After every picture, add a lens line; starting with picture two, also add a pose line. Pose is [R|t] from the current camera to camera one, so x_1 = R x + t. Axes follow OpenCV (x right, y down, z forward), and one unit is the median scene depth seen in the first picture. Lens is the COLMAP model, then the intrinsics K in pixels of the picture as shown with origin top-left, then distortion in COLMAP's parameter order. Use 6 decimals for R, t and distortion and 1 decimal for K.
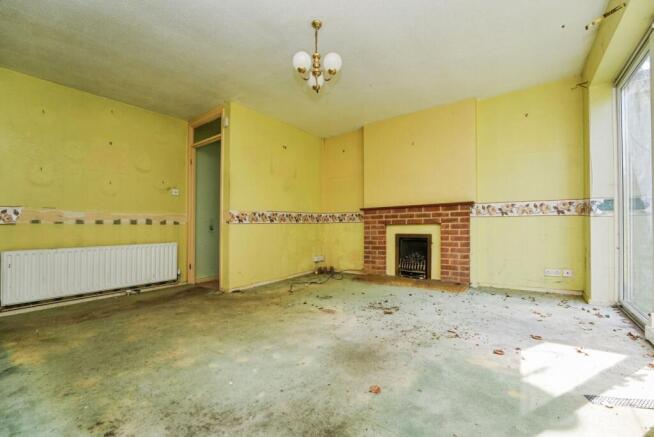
lens RADIAL K [[259.7, 0, 326.7], [0, 259.7, 223.2], [0, 0, 1]] dist [-0.022248, 0.000386]
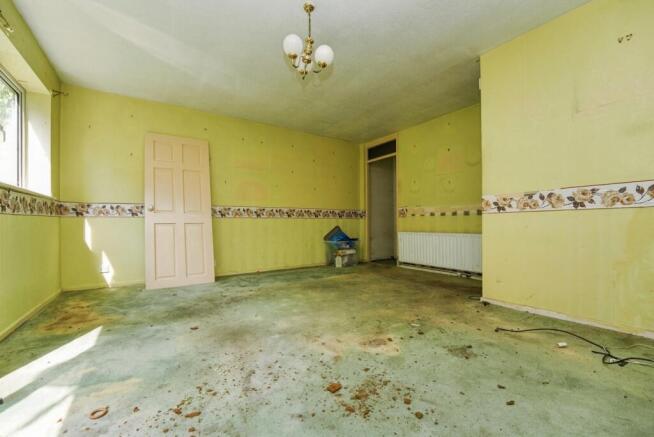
lens RADIAL K [[259.7, 0, 330.4], [0, 259.7, 219.9], [0, 0, 1]] dist [-0.022248, 0.000386]
pose [[-0.292564, 0.007903, -0.956213, 0.553354], [0.028653, 0.999589, -0.000505, 0.009401], [0.955817, -0.027546, -0.292670, 0.877265]]
